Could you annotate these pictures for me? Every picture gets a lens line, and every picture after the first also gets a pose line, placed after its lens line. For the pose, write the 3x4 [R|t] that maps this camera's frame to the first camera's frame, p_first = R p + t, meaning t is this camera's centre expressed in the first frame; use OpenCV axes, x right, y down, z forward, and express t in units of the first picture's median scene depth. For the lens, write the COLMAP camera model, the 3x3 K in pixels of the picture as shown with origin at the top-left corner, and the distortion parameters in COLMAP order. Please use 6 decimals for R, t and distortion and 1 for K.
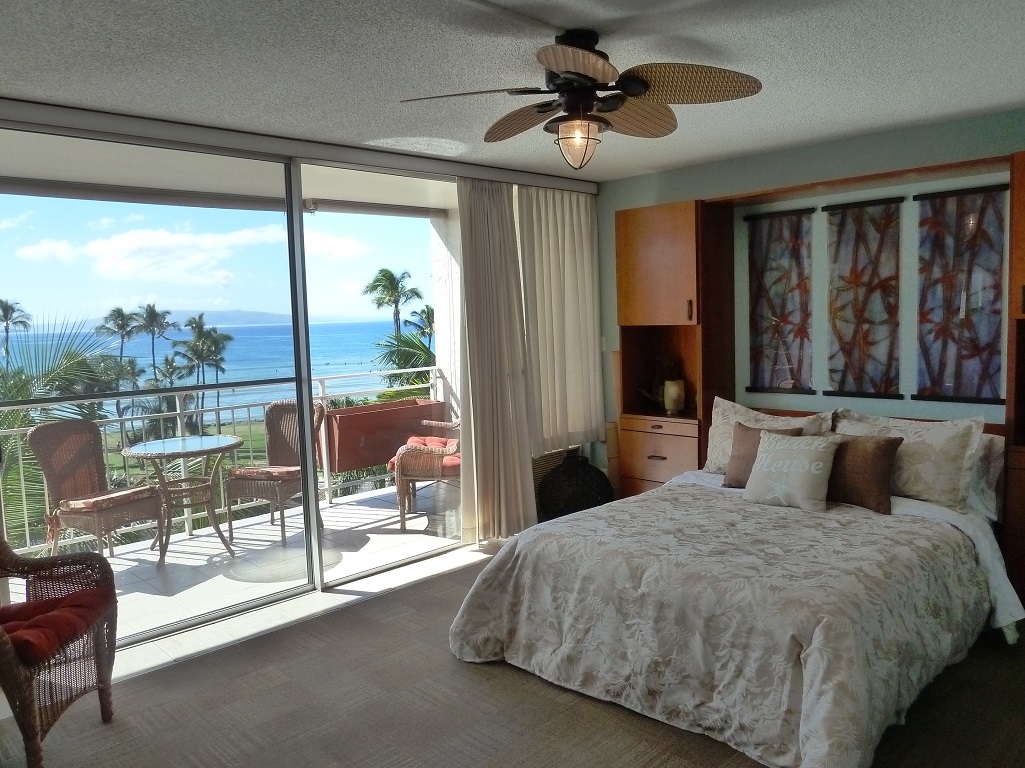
lens RADIAL K [[761.8, 0, 506.7], [0, 761.8, 384.1], [0, 0, 1]] dist [-0.034075, -0.000977]
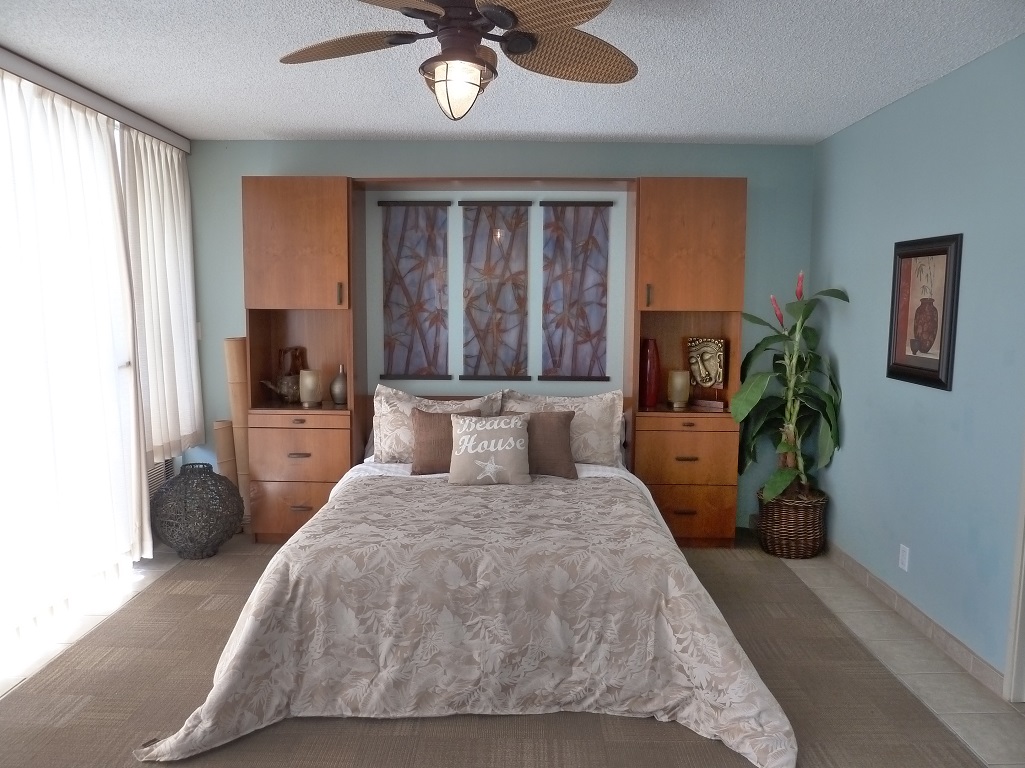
lens RADIAL K [[761.8, 0, 511.9], [0, 761.8, 386.6], [0, 0, 1]] dist [-0.034075, -0.000977]
pose [[0.710578, -0.036293, 0.702681, -0.372693], [0.032397, 0.999297, 0.018852, 0.008786], [-0.702872, 0.009369, 0.711255, 0.253663]]
